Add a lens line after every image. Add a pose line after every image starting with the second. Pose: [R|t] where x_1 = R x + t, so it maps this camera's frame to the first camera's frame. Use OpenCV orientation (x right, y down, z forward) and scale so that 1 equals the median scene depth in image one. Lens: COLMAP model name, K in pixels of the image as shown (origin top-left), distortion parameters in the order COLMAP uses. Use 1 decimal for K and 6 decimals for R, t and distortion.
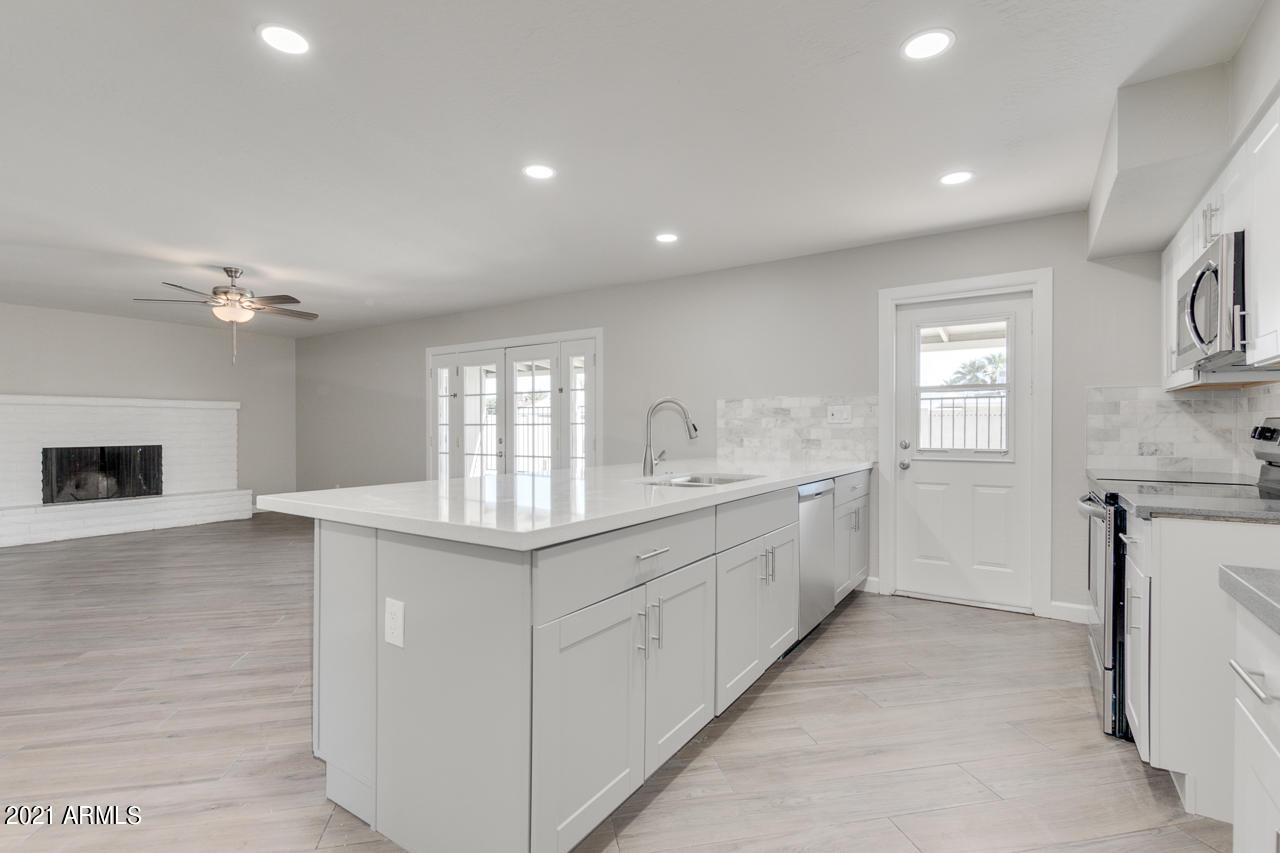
lens RADIAL K [[588.0, 0, 649.0], [0, 588.0, 432.3], [0, 0, 1]] dist [0.005188, -0.004176]
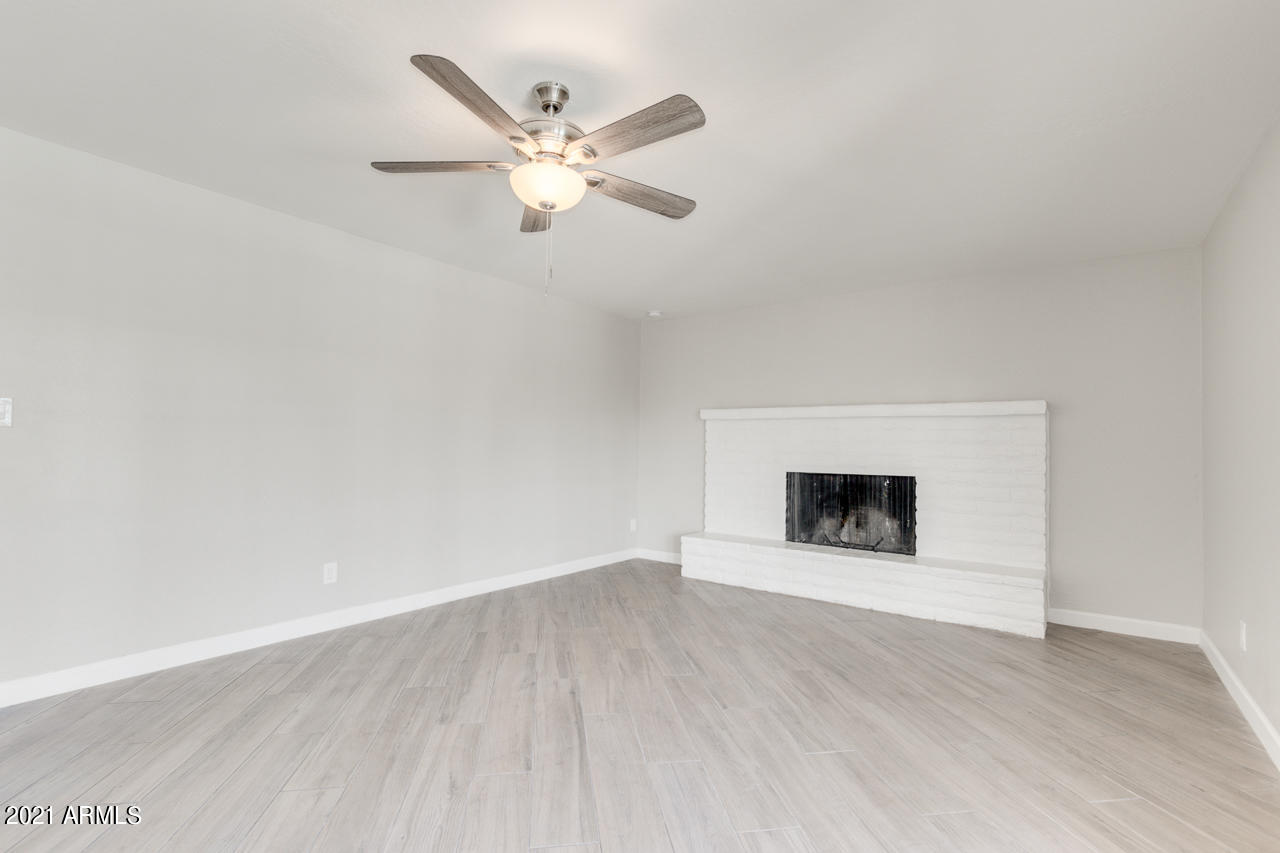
lens RADIAL K [[588.0, 0, 647.4], [0, 588.0, 423.2], [0, 0, 1]] dist [0.005188, -0.004176]
pose [[-0.046422, -0.039557, -0.998138, -0.203537], [-0.017360, 0.999097, -0.038787, -0.005873], [0.998771, 0.015528, -0.047067, 0.824722]]
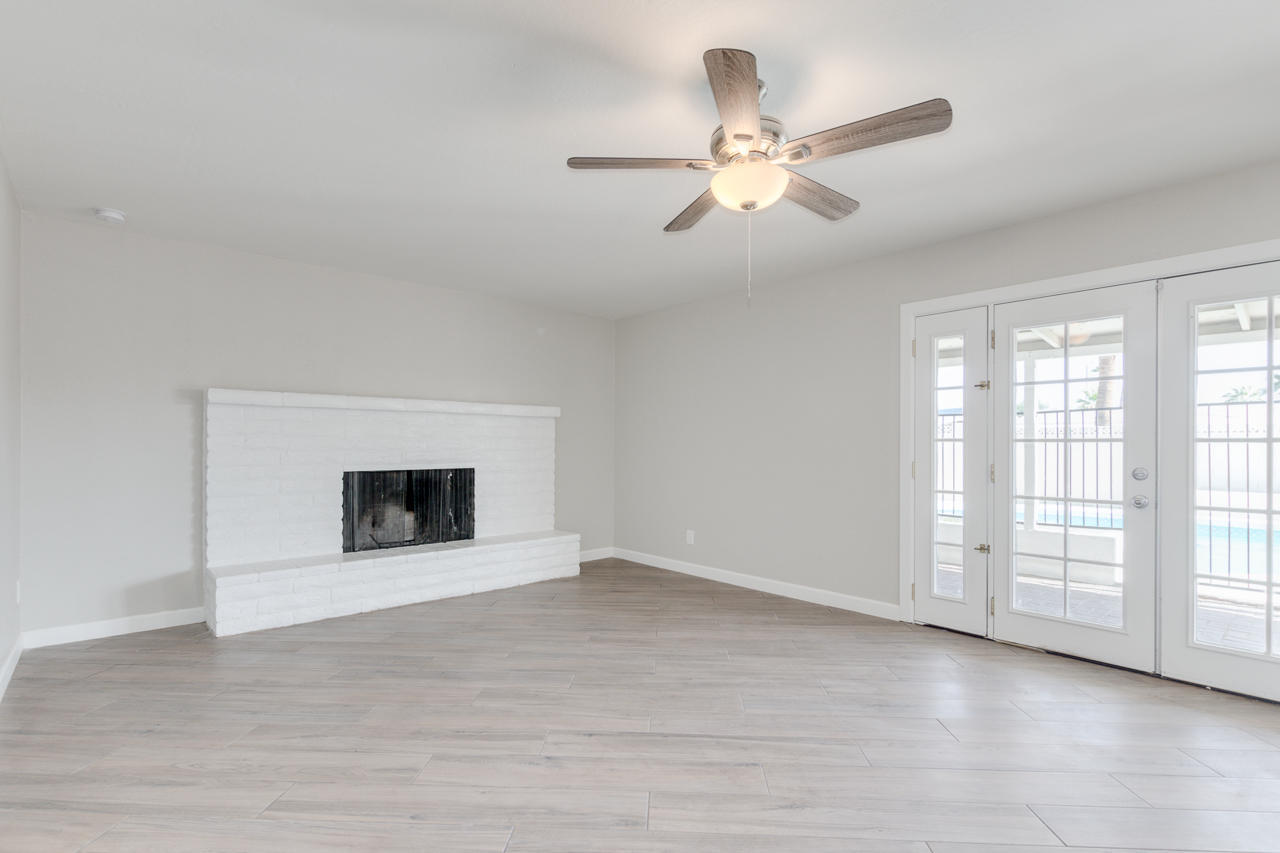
lens RADIAL K [[588.0, 0, 638.7], [0, 588.0, 441.0], [0, 0, 1]] dist [0.005188, -0.004176]
pose [[0.964726, 0.002854, -0.263242, -0.503147], [-0.005015, 0.999959, -0.007536, -0.006515], [0.263210, 0.008591, 0.964700, 0.415188]]
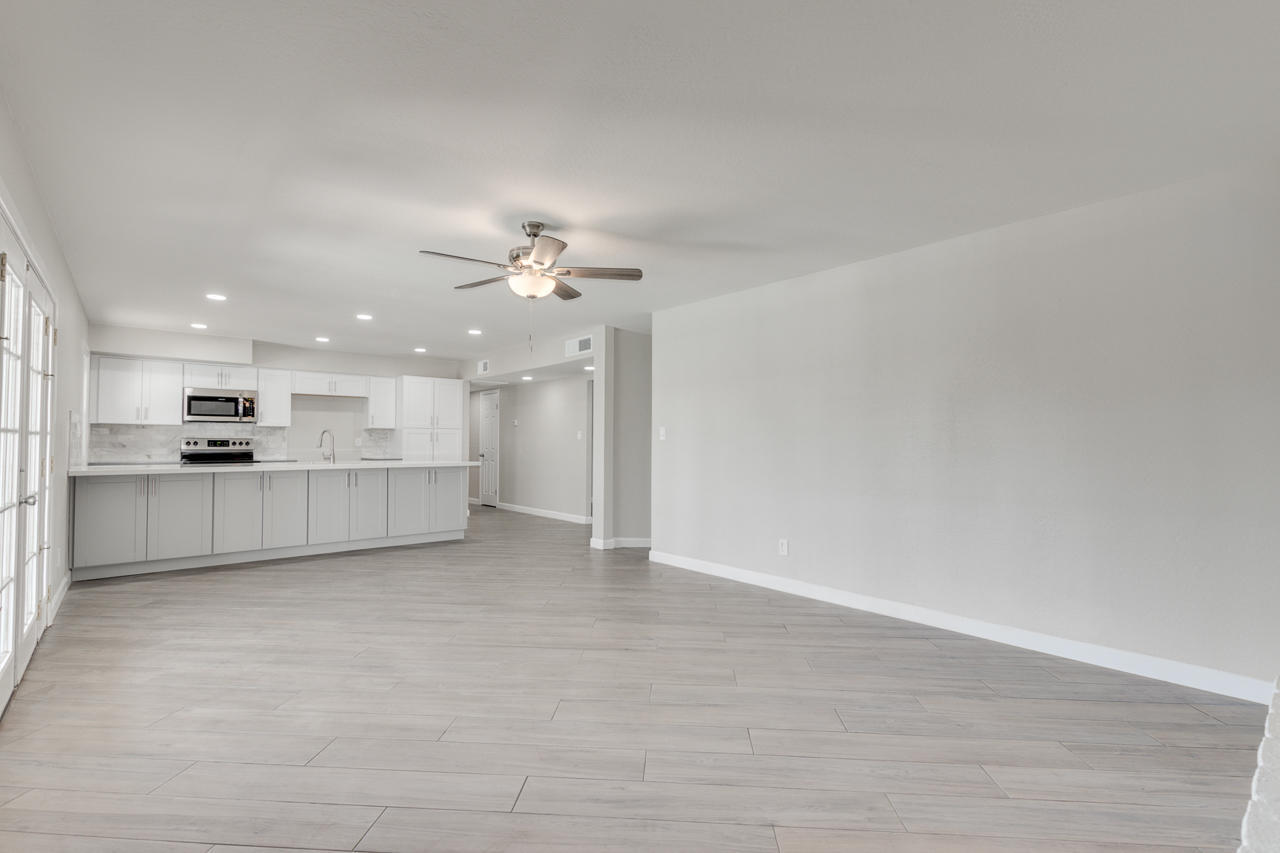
lens RADIAL K [[588.0, 0, 634.0], [0, 588.0, 427.7], [0, 0, 1]] dist [0.005188, -0.004176]
pose [[-0.959286, 0.002015, 0.282430, -0.774676], [-0.005542, 0.999648, -0.025957, -0.007012], [-0.282383, -0.026465, -0.958937, 1.242544]]
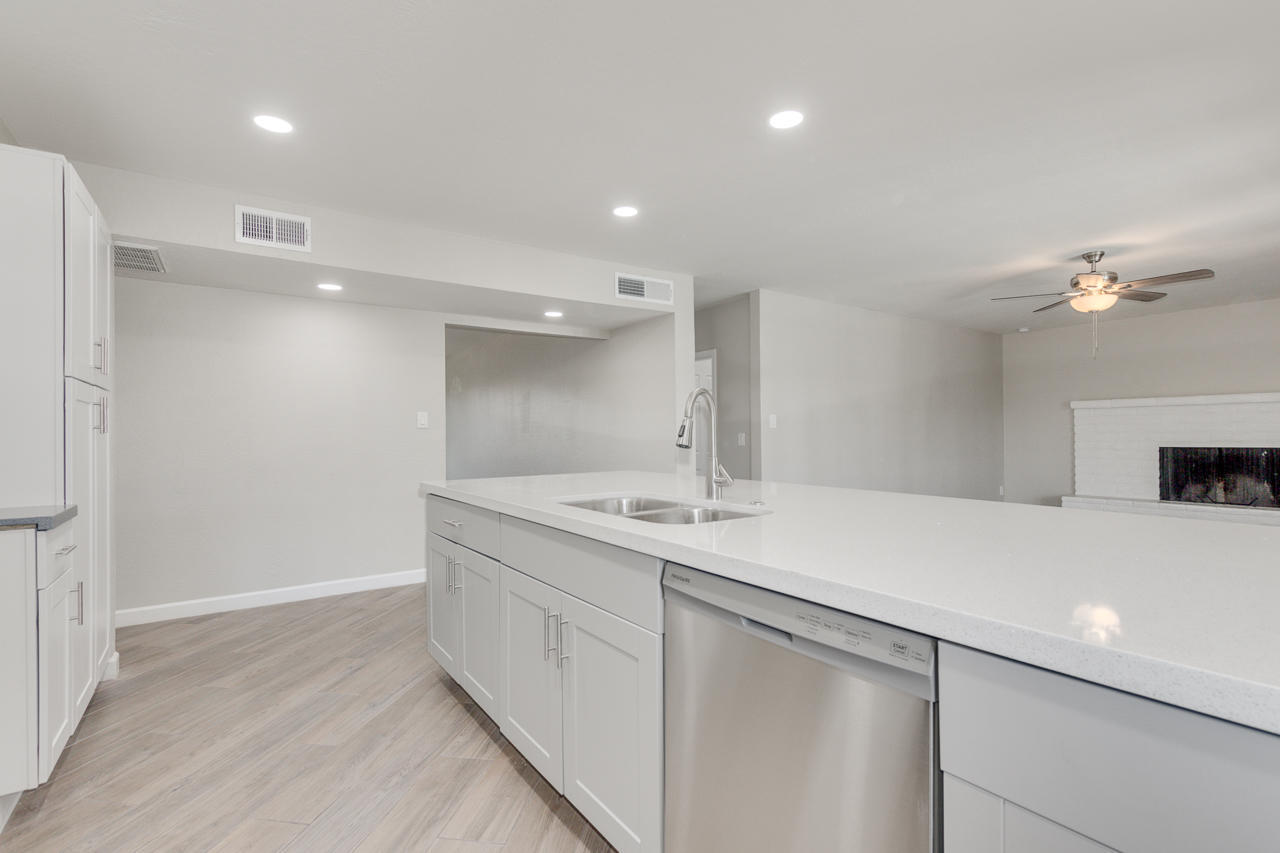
lens RADIAL K [[588.0, 0, 630.4], [0, 588.0, 433.5], [0, 0, 1]] dist [0.005188, -0.004176]
pose [[-0.387059, 0.001061, -0.922054, 0.306438], [0.005146, 0.999986, -0.001009, -0.002010], [0.922040, -0.005136, -0.387060, 0.520218]]
